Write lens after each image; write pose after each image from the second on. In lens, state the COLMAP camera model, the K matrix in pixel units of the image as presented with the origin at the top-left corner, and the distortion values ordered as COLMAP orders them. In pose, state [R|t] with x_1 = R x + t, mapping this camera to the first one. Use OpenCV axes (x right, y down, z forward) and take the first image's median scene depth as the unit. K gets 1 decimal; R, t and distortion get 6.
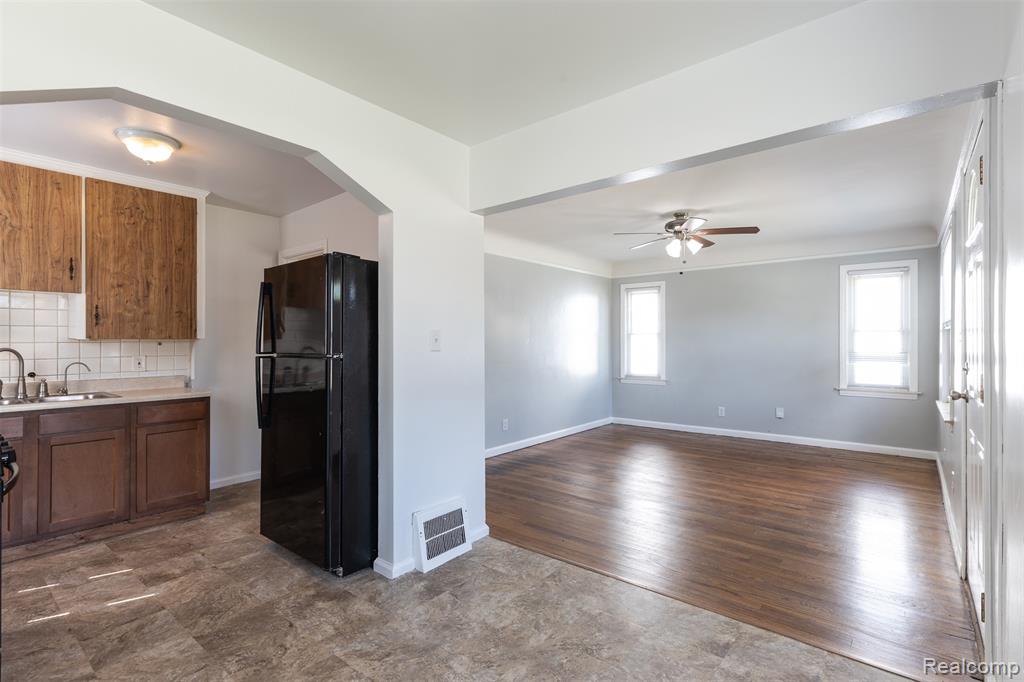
lens RADIAL K [[461.3, 0, 514.9], [0, 461.3, 336.6], [0, 0, 1]] dist [0.000933, -0.000399]
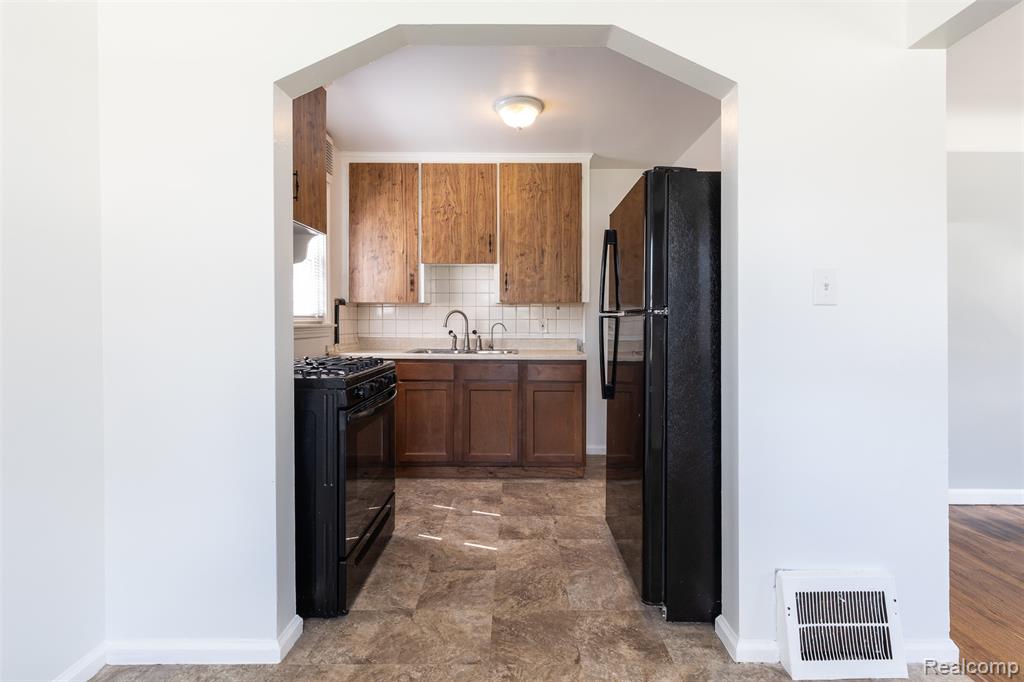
lens RADIAL K [[480.1, 0, 529.0], [0, 480.1, 317.1], [0, 0, 1]] dist [0.001681, -0.000255]
pose [[0.644734, 0.001731, -0.764405, 0.042088], [0.004255, 0.999974, 0.005853, 0.034399], [0.764396, -0.007026, 0.644709, 0.270629]]
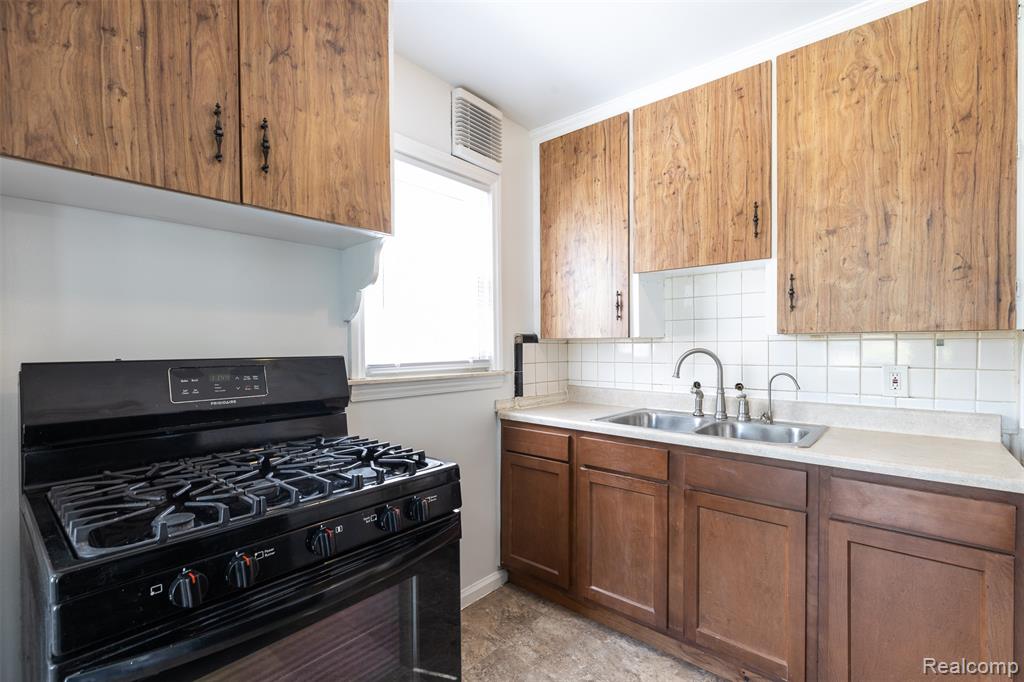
lens RADIAL K [[461.3, 0, 515.9], [0, 461.3, 349.3], [0, 0, 1]] dist [0.000933, -0.000399]
pose [[-0.030479, 0.014230, -0.999434, -0.325881], [0.016675, 0.999767, 0.013726, 0.010086], [0.999396, -0.016247, -0.030709, 0.671337]]
